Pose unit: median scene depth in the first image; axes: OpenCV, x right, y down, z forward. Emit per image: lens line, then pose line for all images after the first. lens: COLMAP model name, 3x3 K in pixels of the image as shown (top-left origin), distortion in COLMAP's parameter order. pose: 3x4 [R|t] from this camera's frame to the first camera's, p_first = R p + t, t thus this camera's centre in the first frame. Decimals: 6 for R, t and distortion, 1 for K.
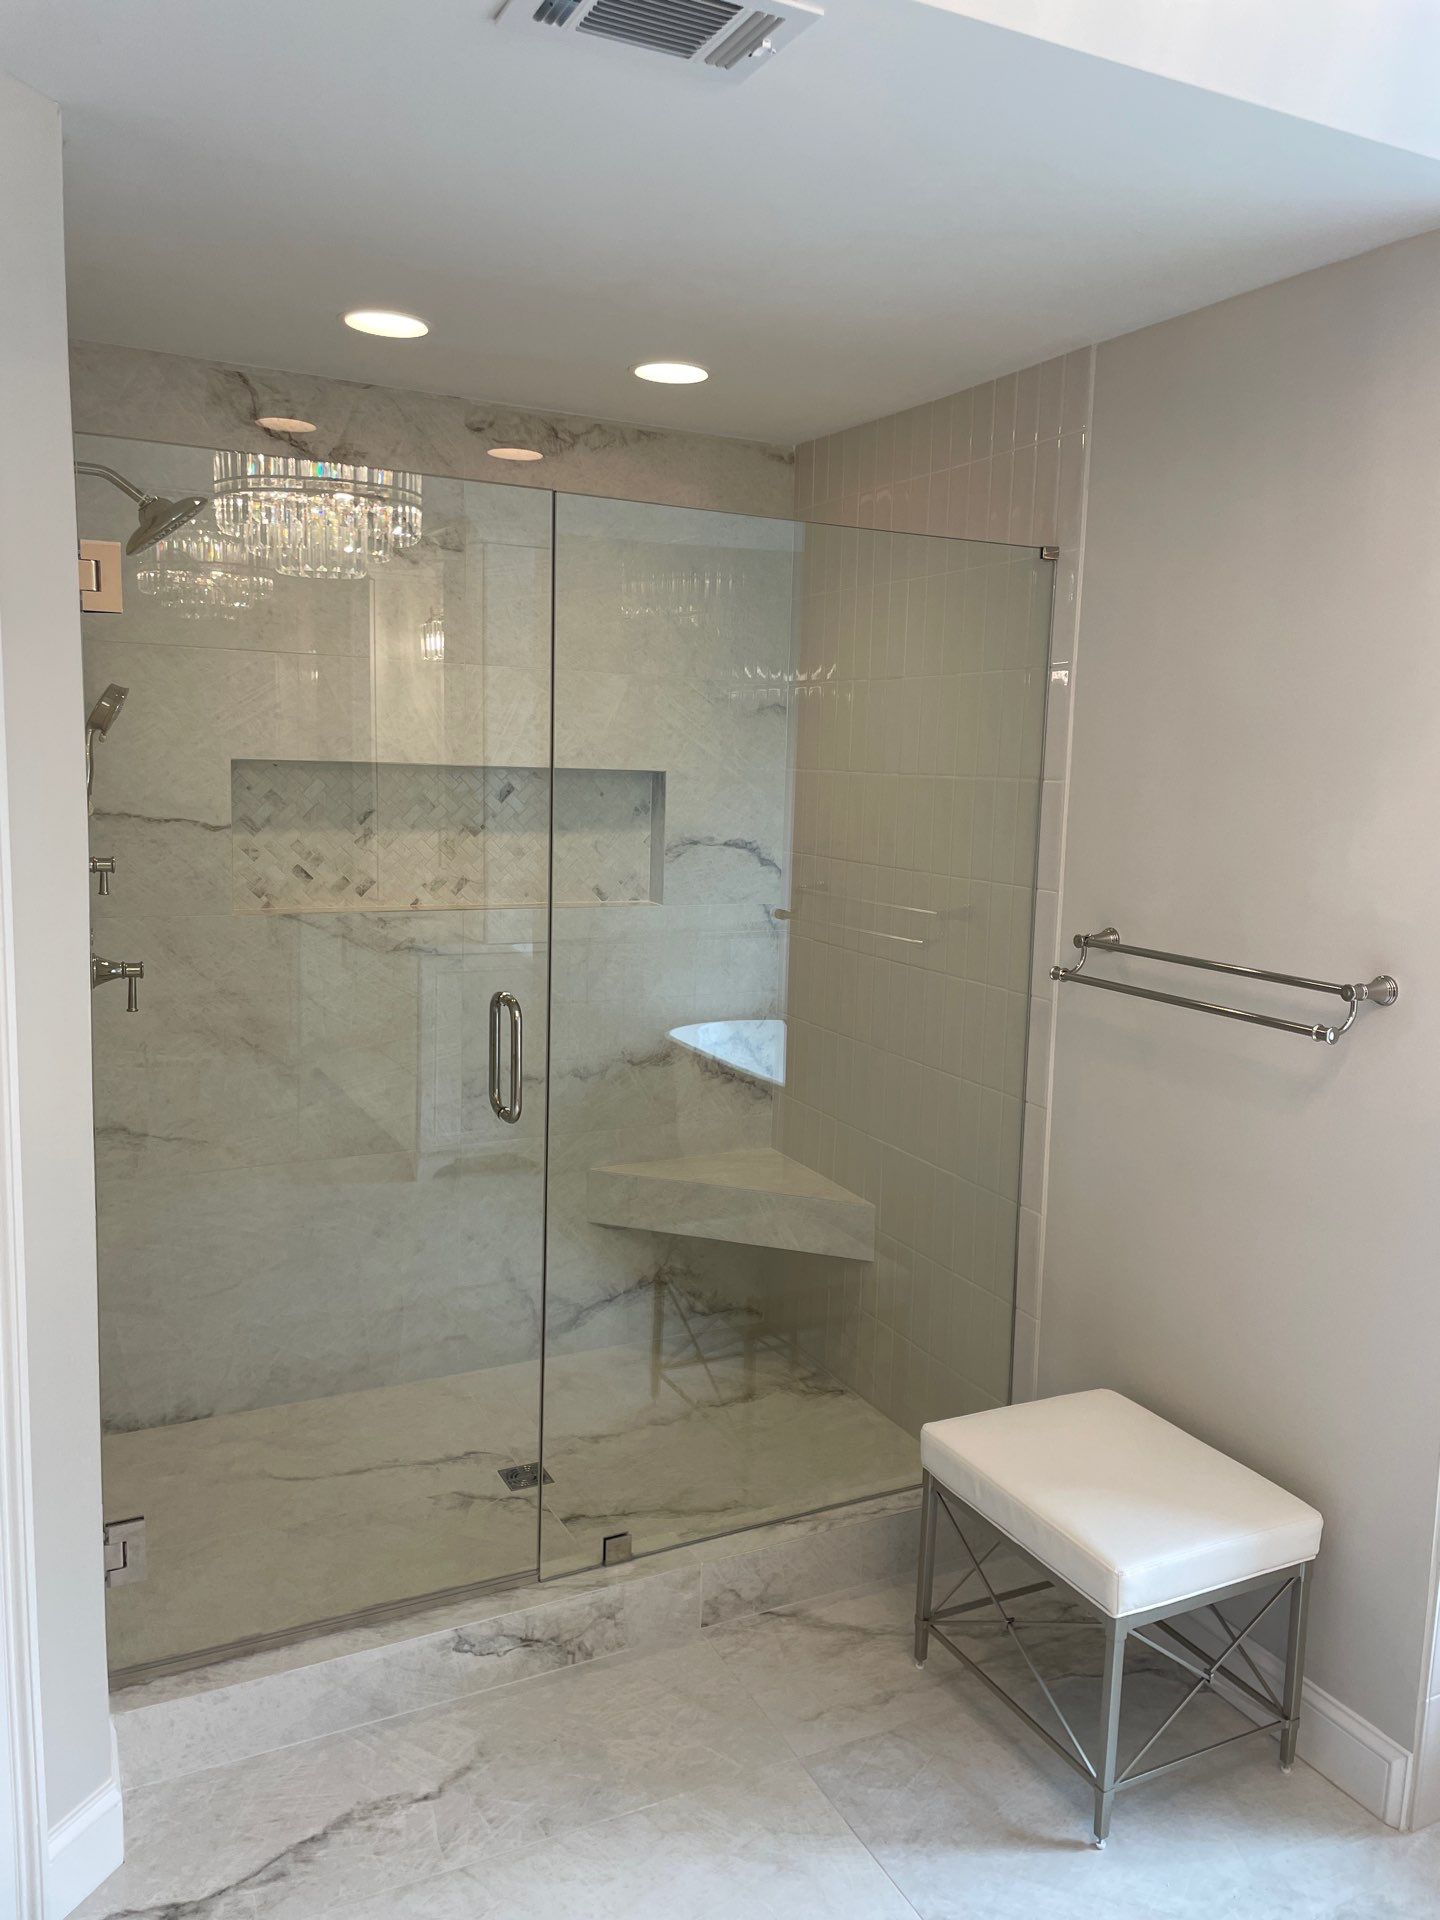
lens RADIAL K [[1443.4, 0, 739.4], [0, 1443.4, 938.7], [0, 0, 1]] dist [0.081975, -0.102089]
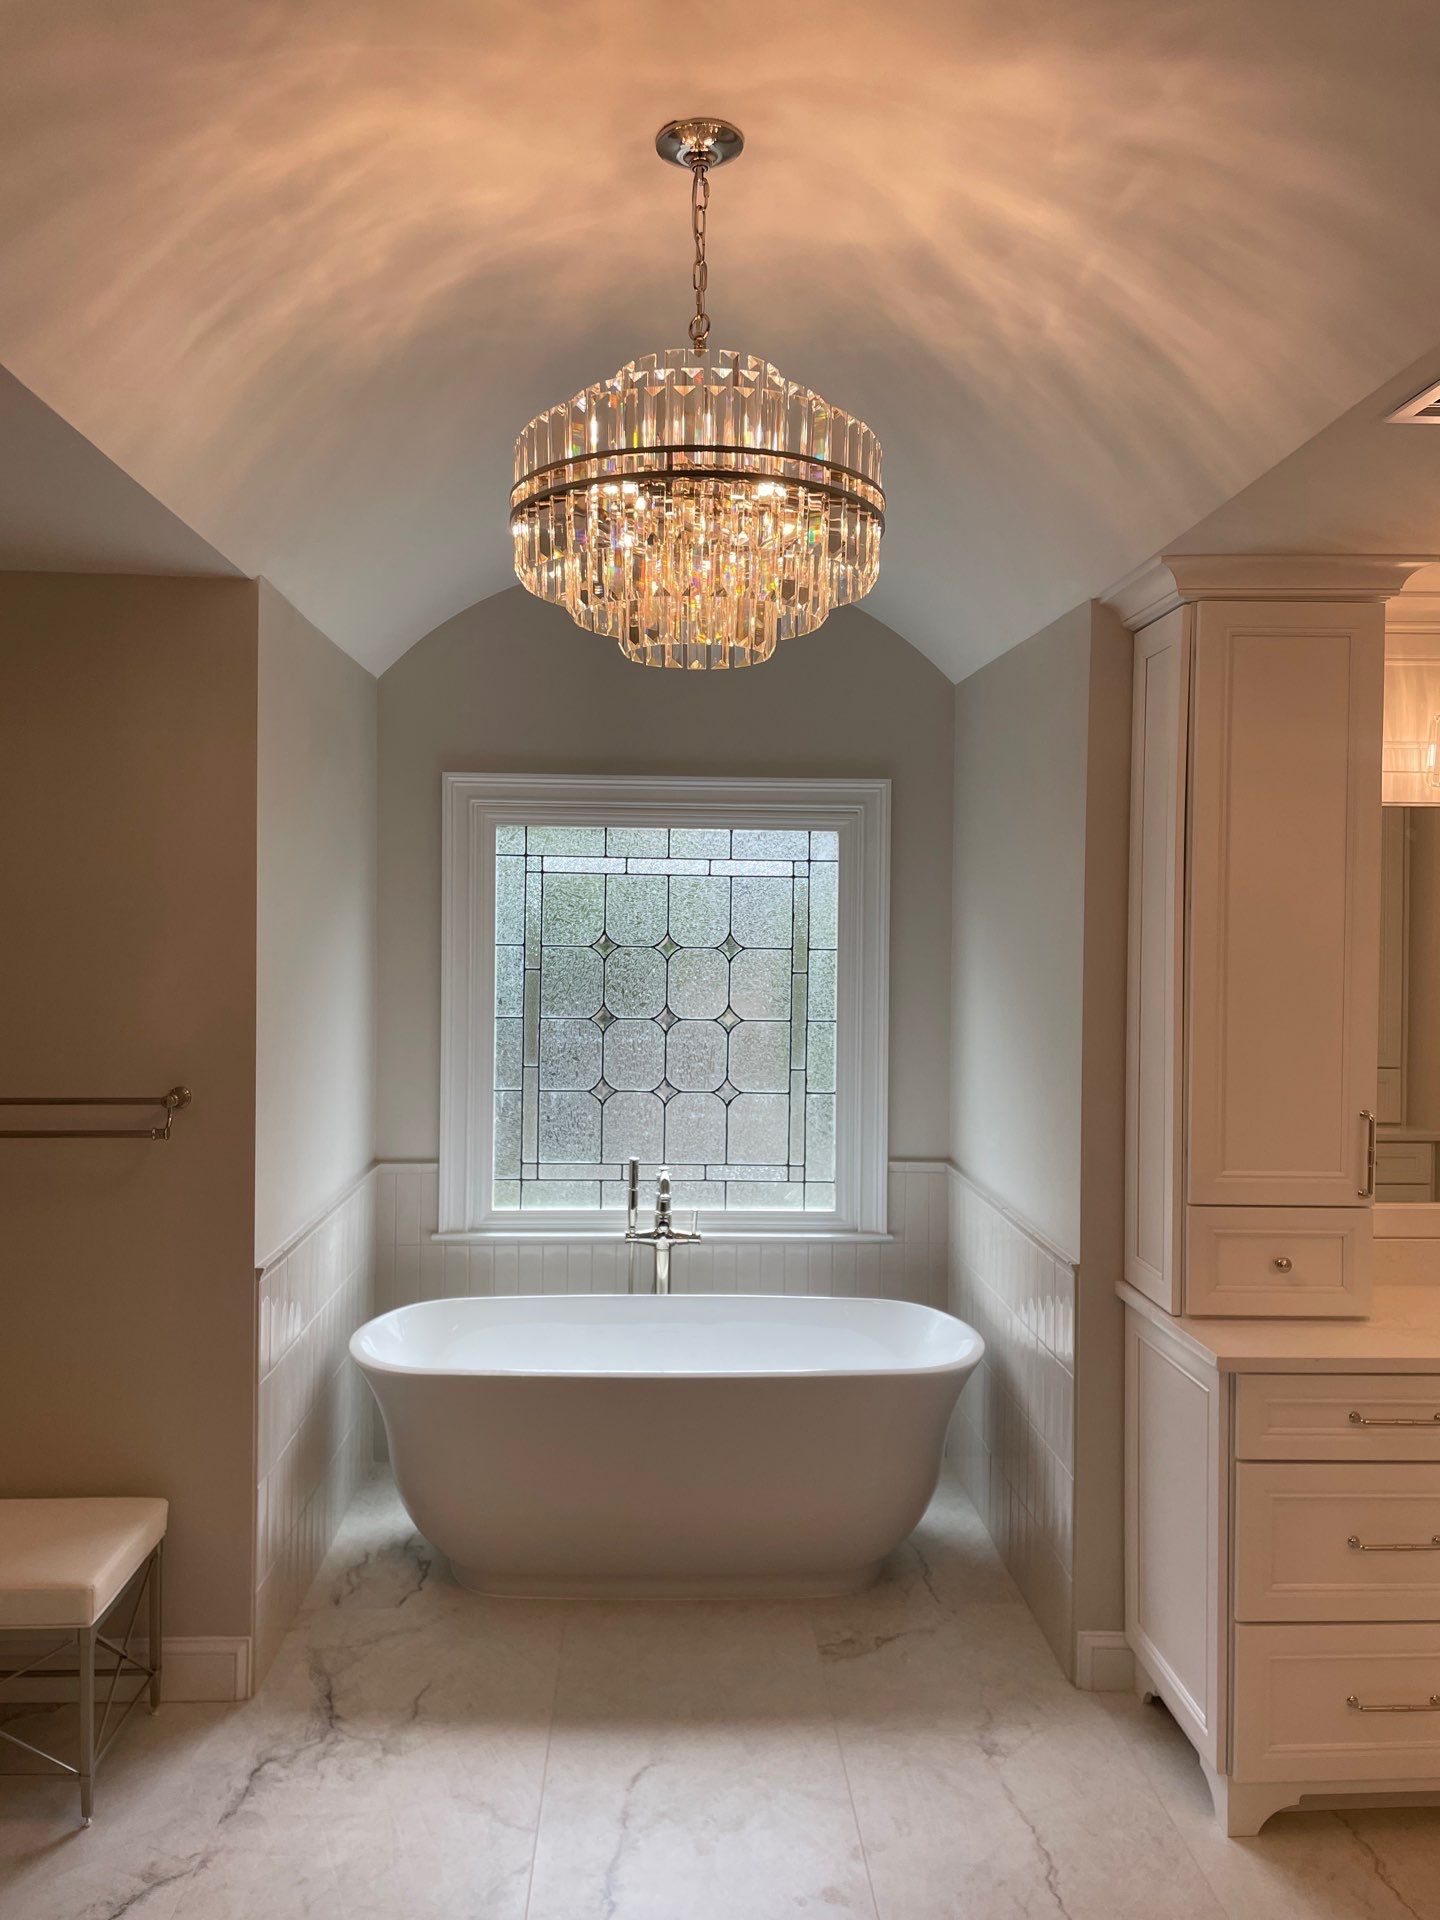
lens RADIAL K [[1443.4, 0, 706.7], [0, 1443.4, 937.5], [0, 0, 1]] dist [0.081975, -0.102089]
pose [[0.417930, -0.034299, 0.907832, -0.404746], [0.121494, 0.992421, -0.018436, -0.019454], [-0.900319, 0.118001, 0.418929, -0.040996]]
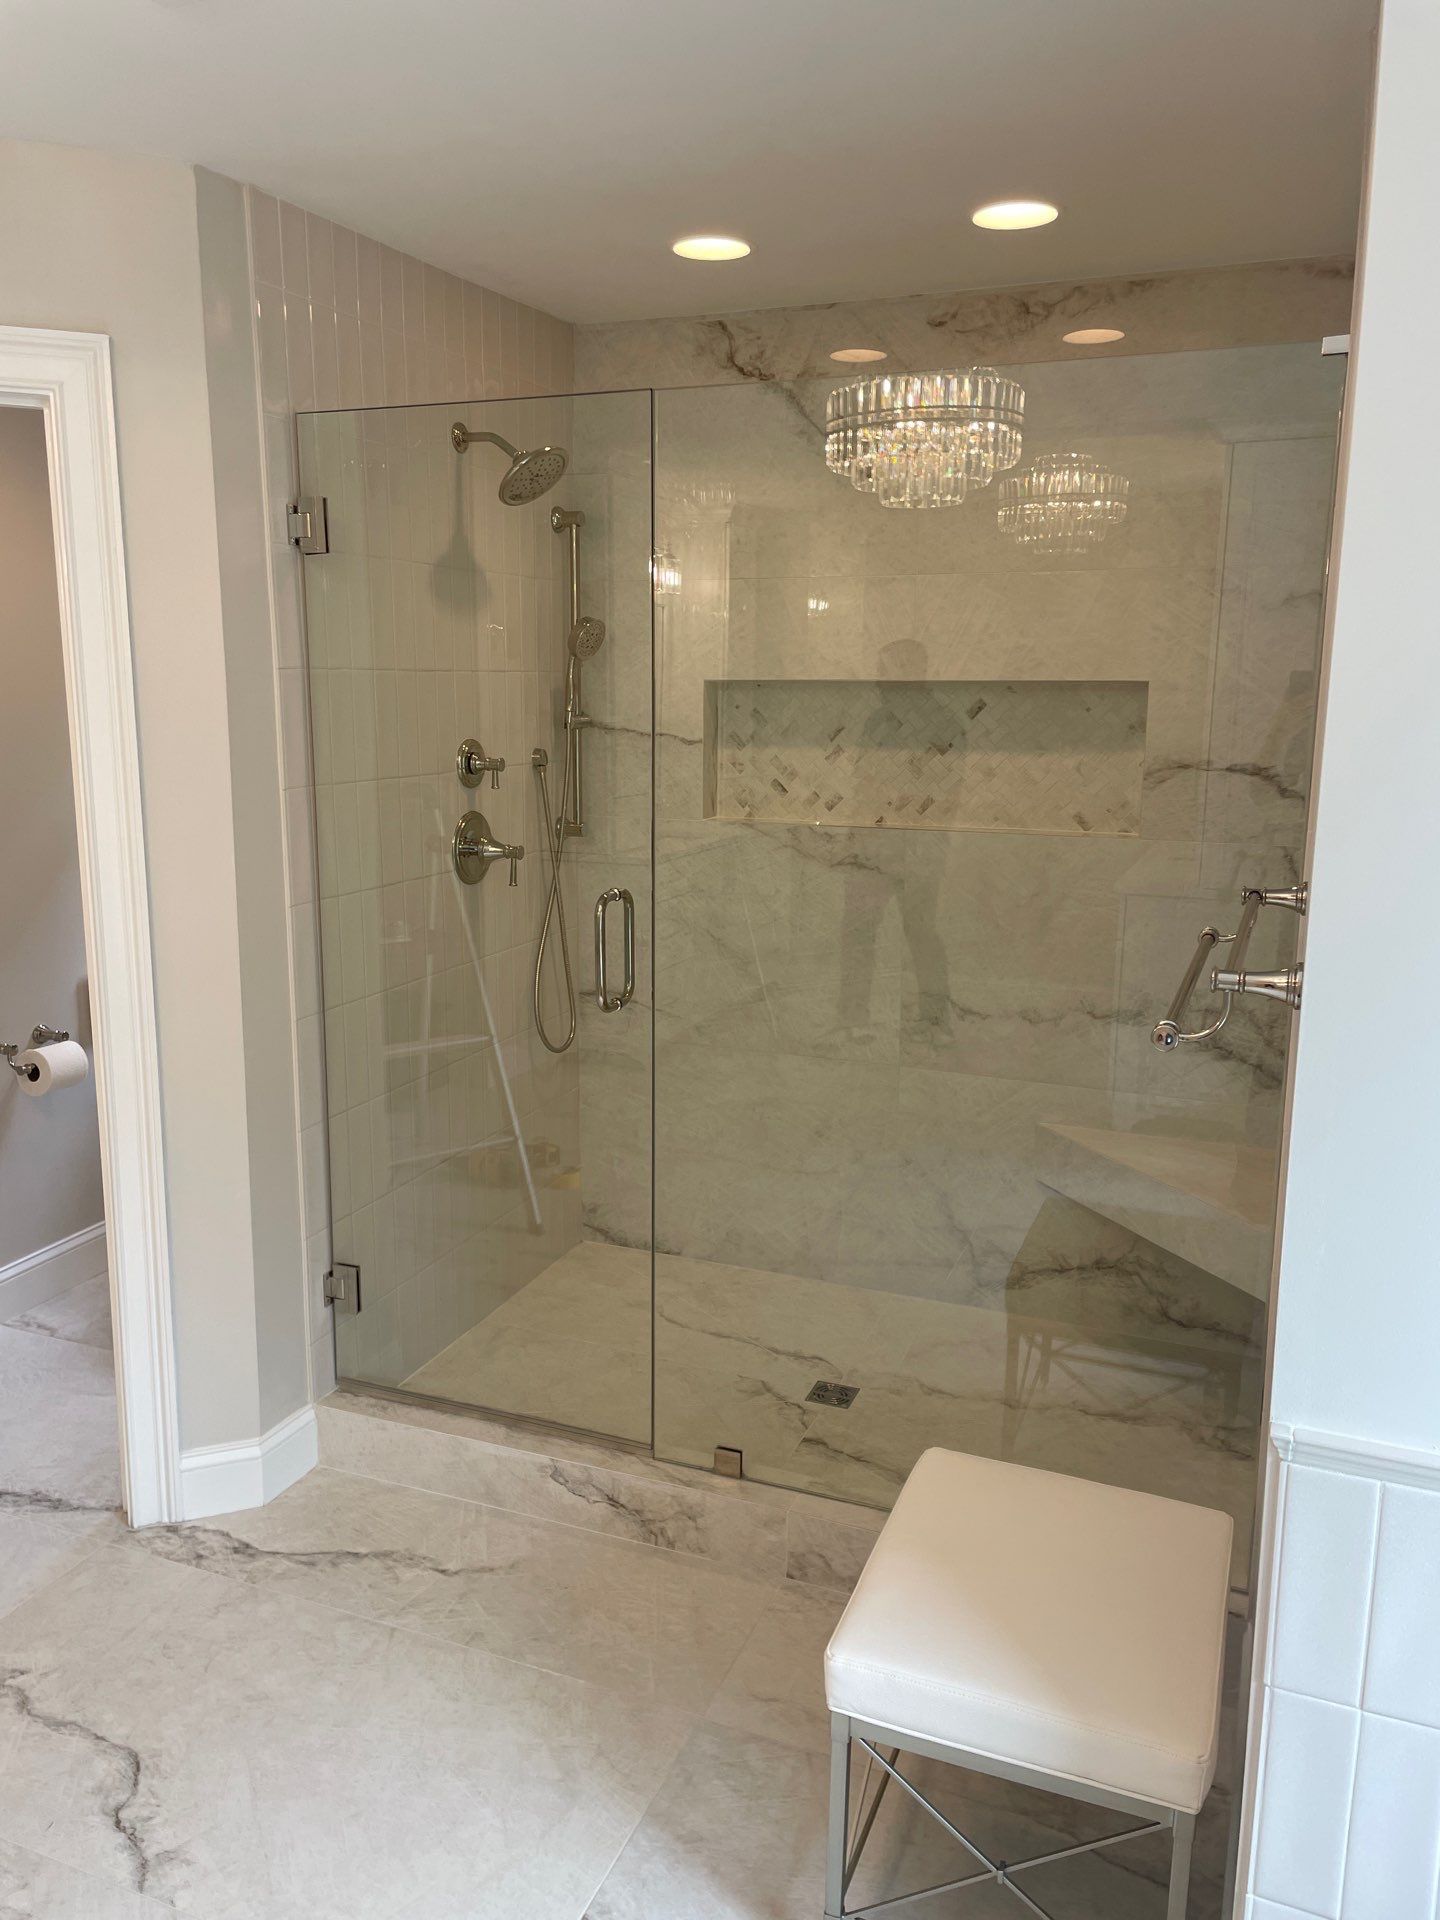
lens RADIAL K [[1443.4, 0, 711.8], [0, 1443.4, 946.3], [0, 0, 1]] dist [0.081975, -0.102089]
pose [[0.652038, 0.111244, -0.749981, 0.488432], [-0.082822, 0.993709, 0.075390, -0.004271], [0.753650, 0.012958, 0.657149, 0.266018]]
